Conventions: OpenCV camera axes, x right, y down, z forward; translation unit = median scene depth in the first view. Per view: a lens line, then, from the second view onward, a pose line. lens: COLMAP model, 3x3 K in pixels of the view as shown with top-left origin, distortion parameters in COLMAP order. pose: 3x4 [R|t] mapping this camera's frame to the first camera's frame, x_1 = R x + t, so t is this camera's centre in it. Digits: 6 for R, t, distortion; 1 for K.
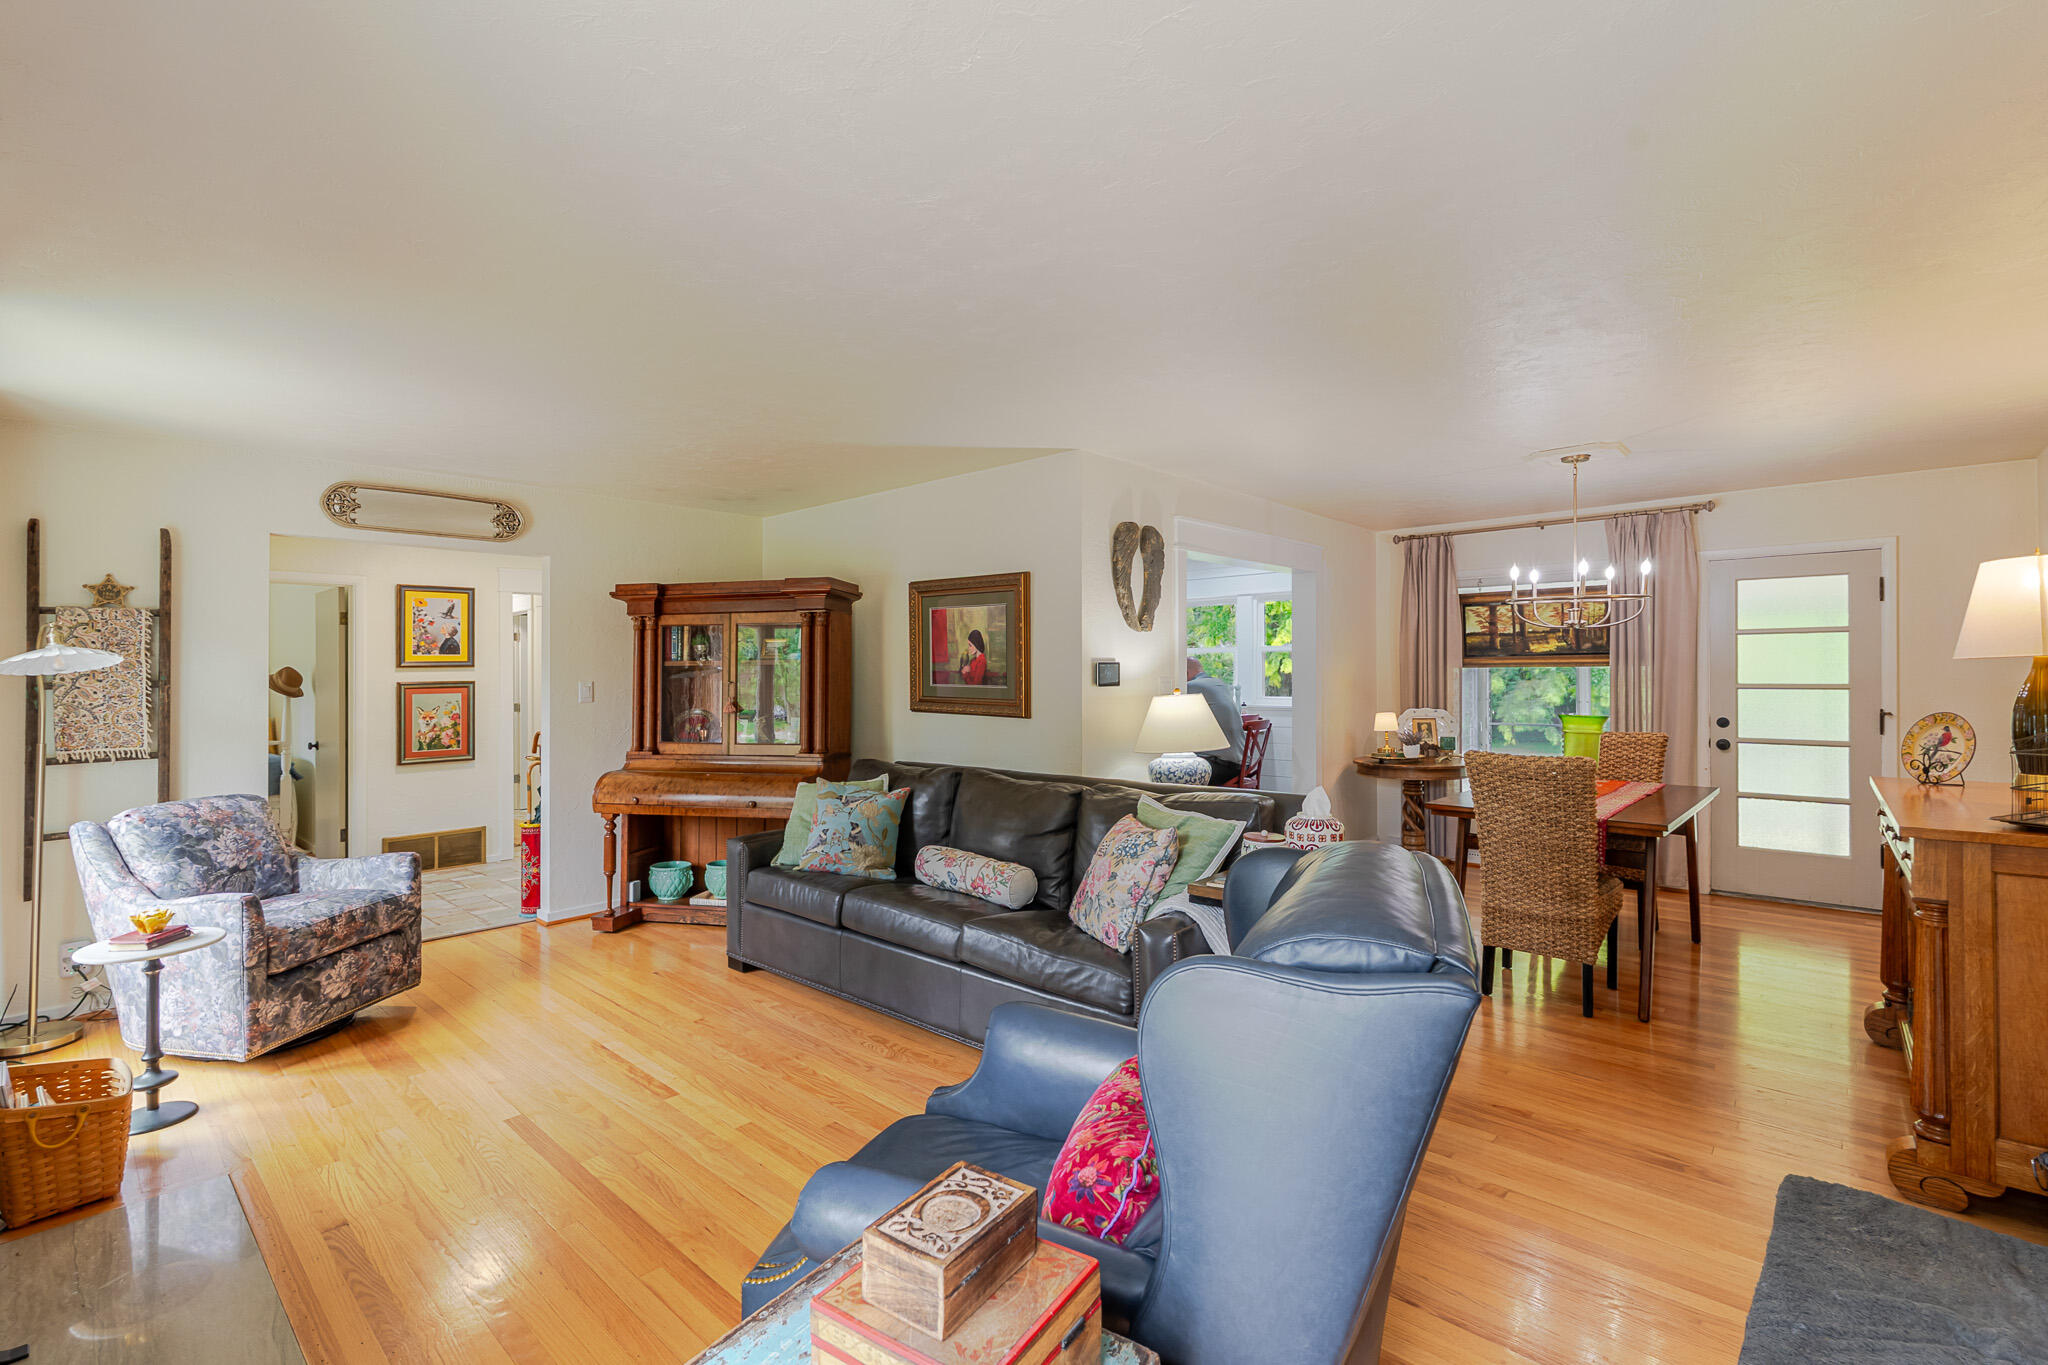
lens RADIAL K [[913.9, 0, 1017.5], [0, 913.9, 667.9], [0, 0, 1]] dist [-0.005083, -0.000008]
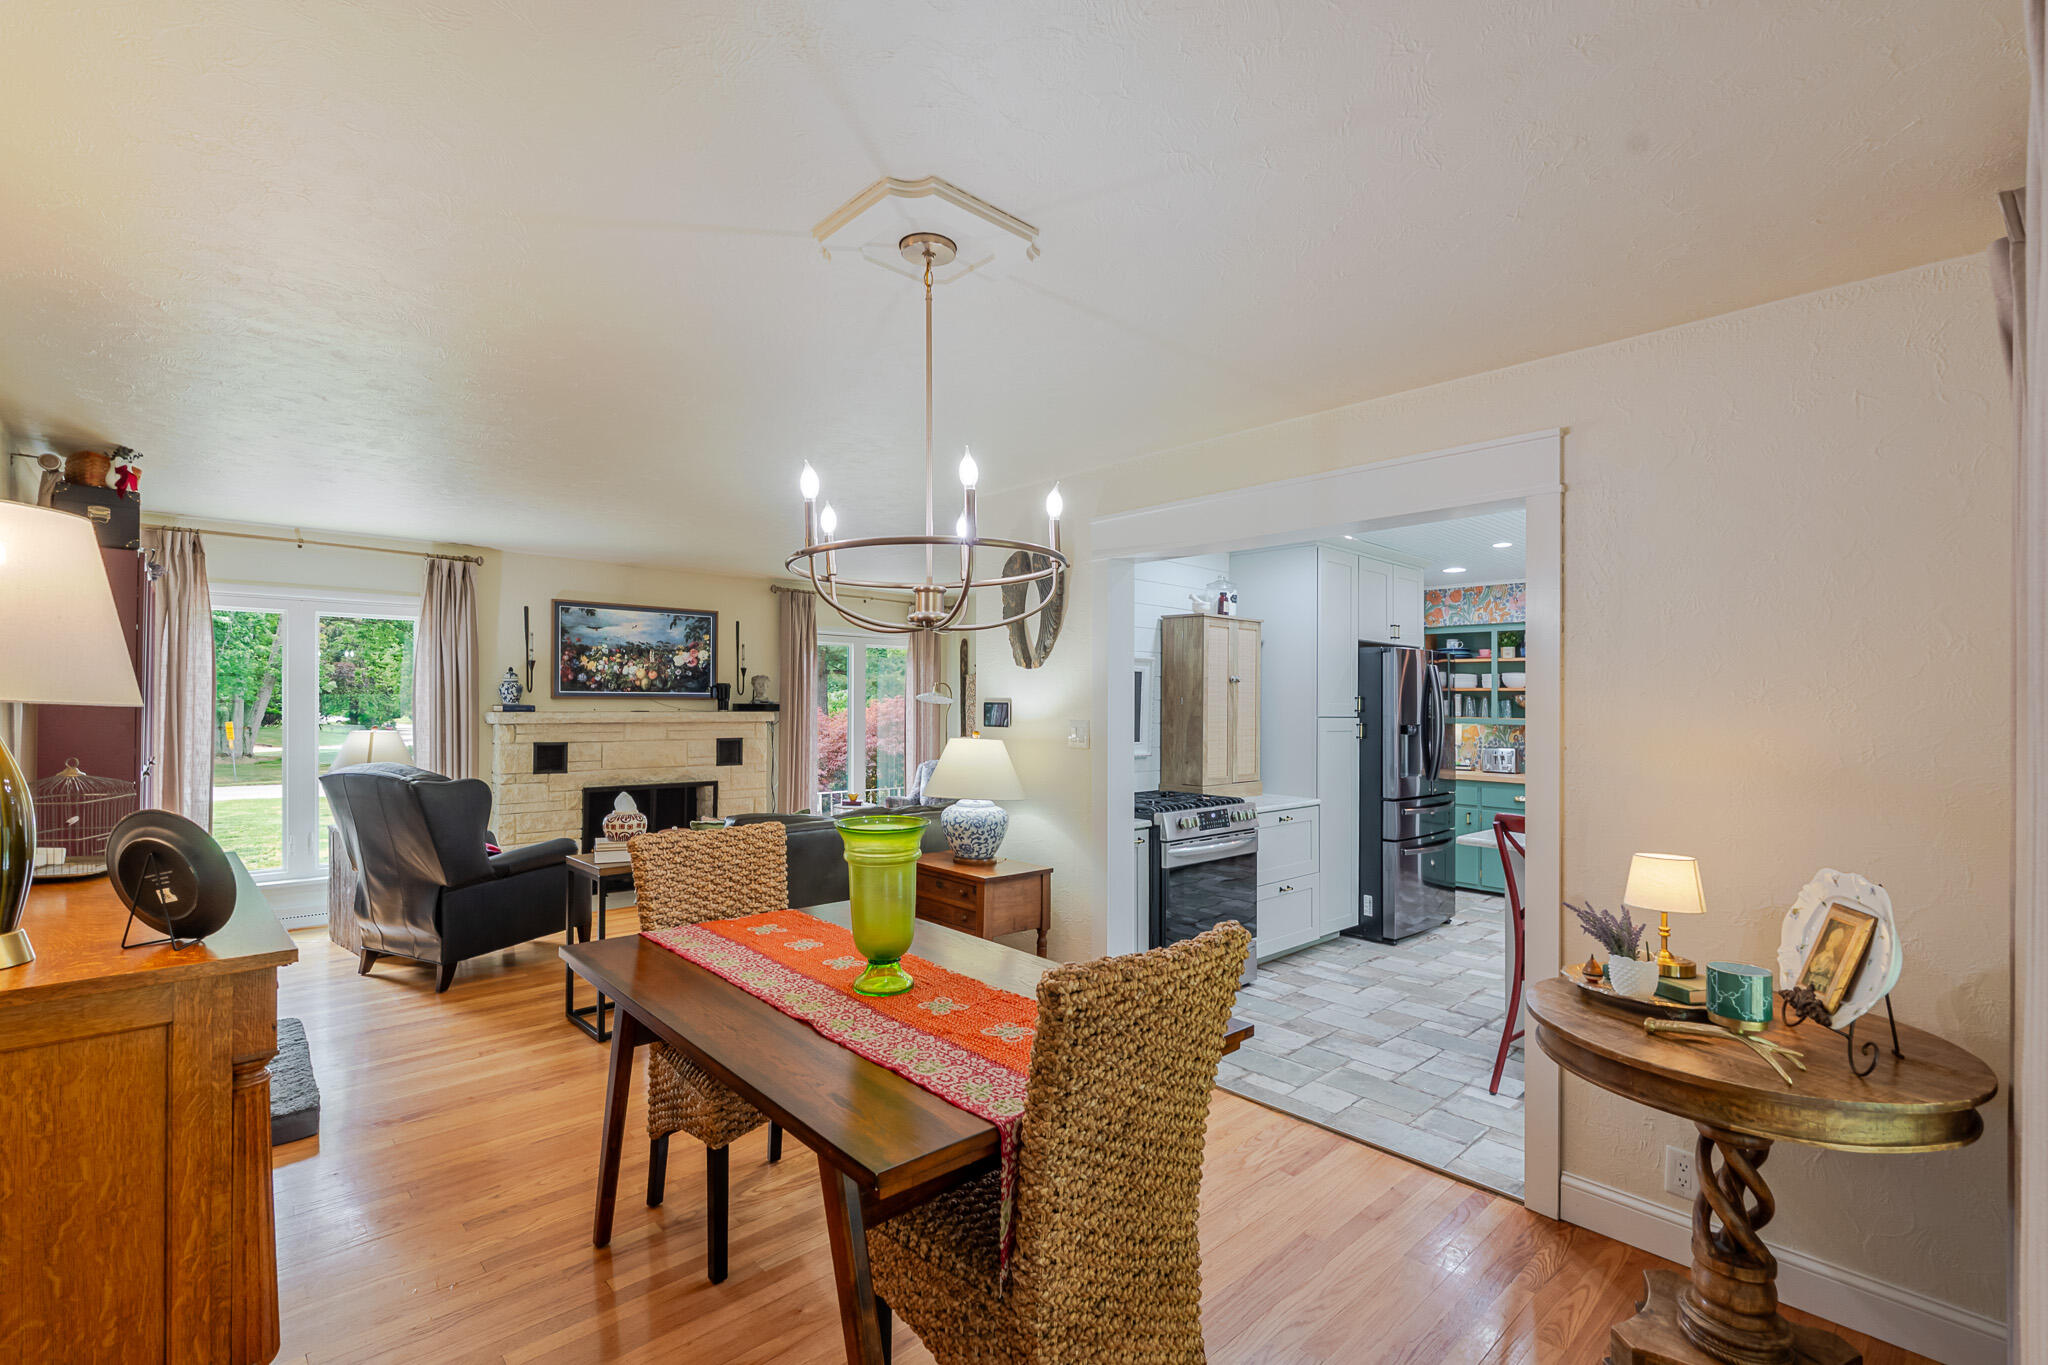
lens RADIAL K [[913.9, 0, 1021.8], [0, 913.9, 702.0], [0, 0, 1]] dist [-0.005083, -0.000008]
pose [[-0.088673, 0.008093, -0.996028, 1.279928], [-0.007502, 0.999933, 0.008793, -0.018827], [0.996033, 0.008251, -0.088606, 1.324394]]
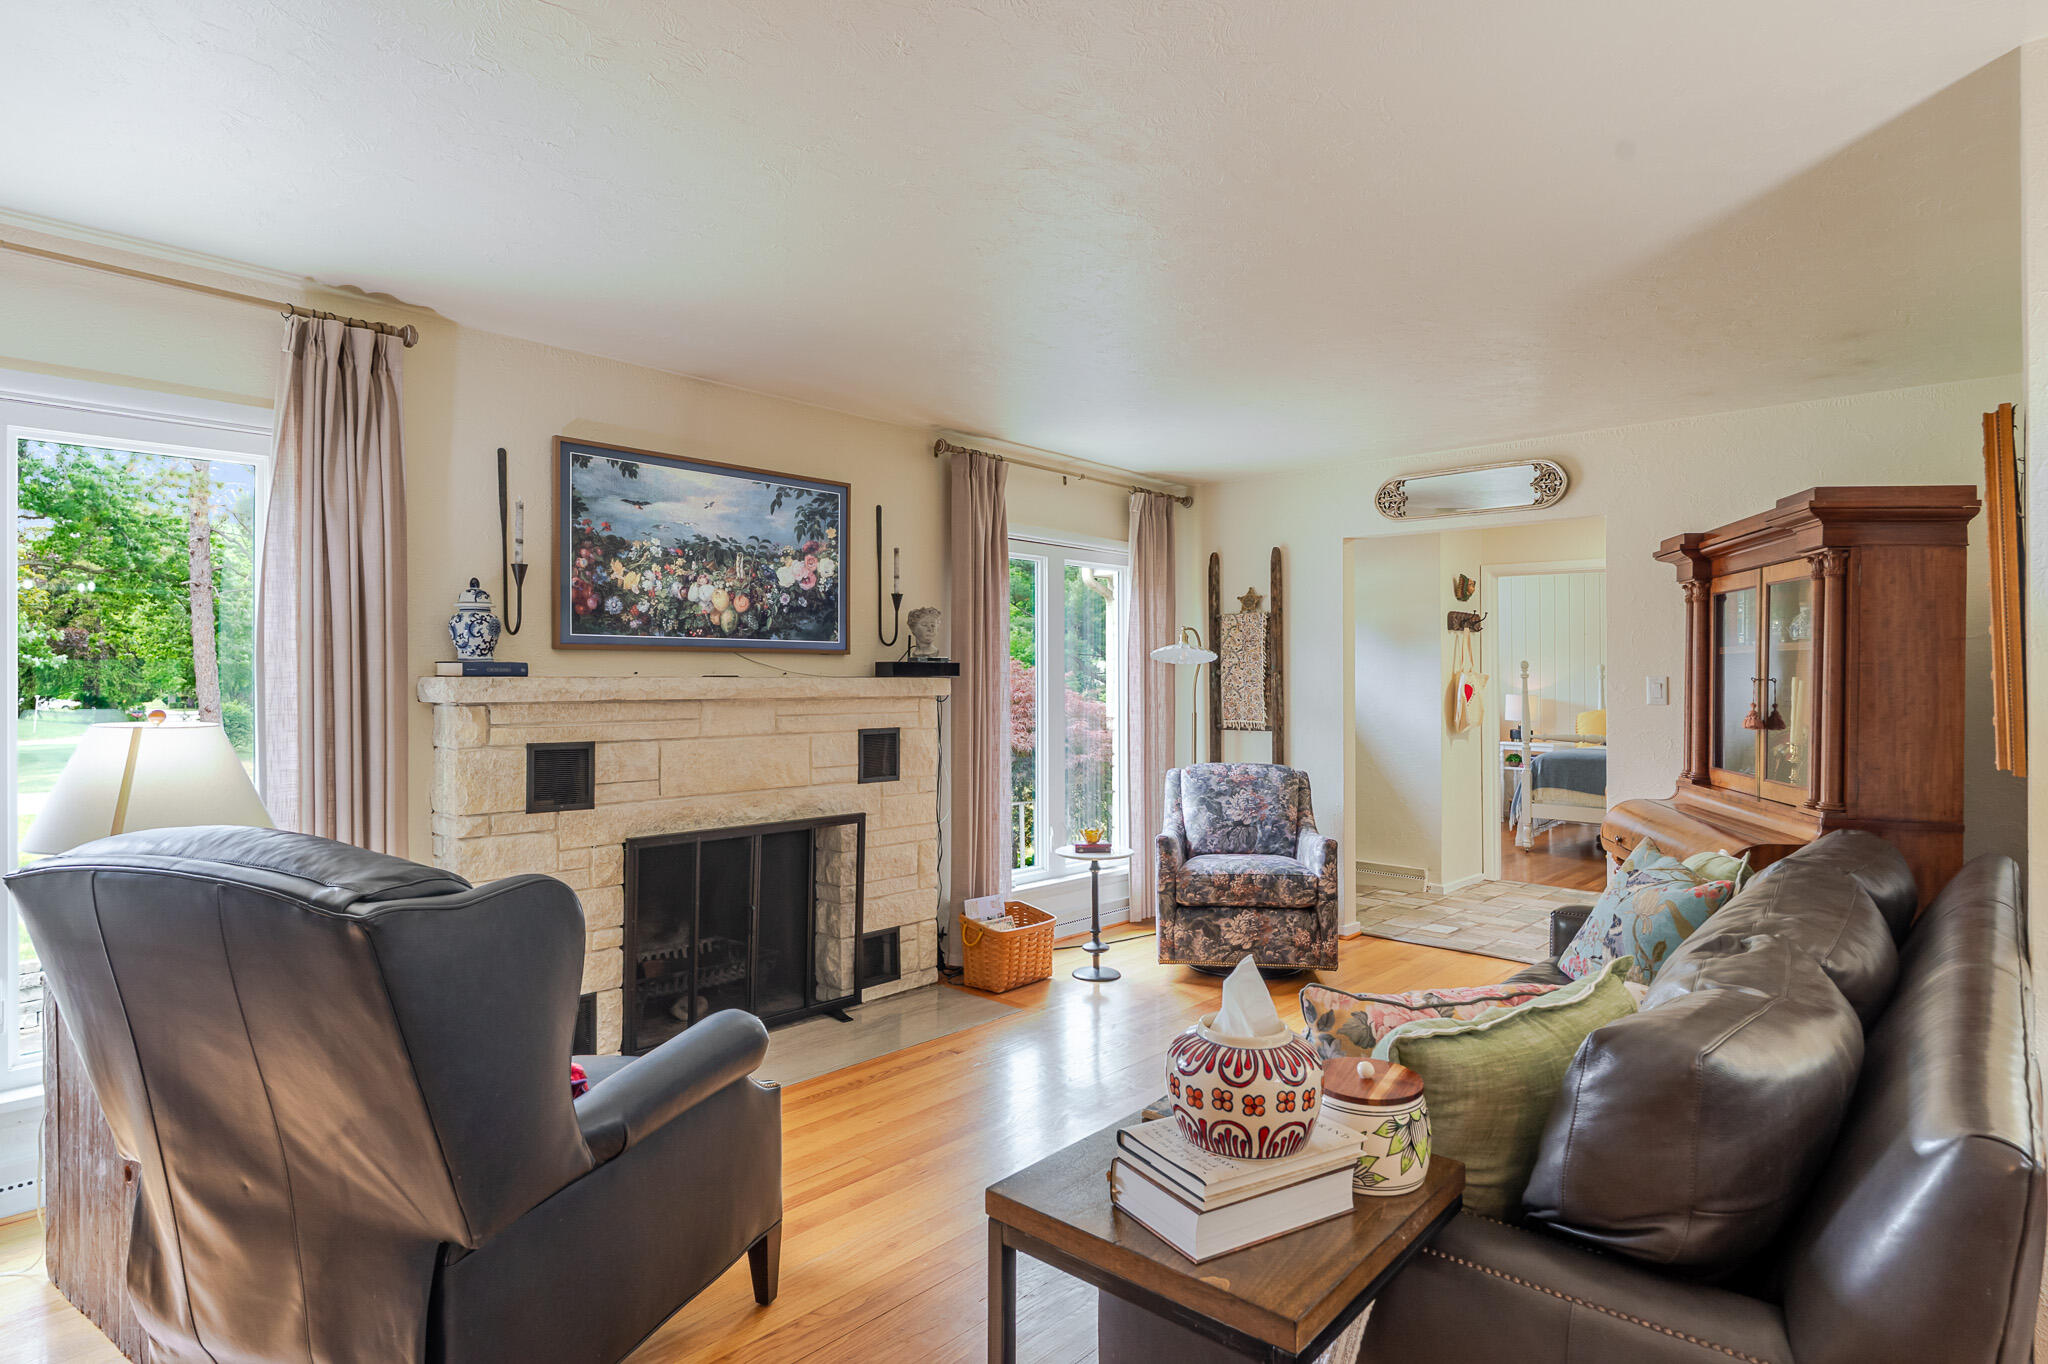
lens RADIAL K [[1102.2, 0, 1026.4], [0, 1102.2, 672.0], [0, 0, 1]] dist [-0.001497, 0.001647]
pose [[-0.014571, 0.004847, -0.999882, 0.596989], [-0.002297, 0.999985, 0.004881, 0.011565], [0.999891, 0.002368, -0.014559, 0.707272]]
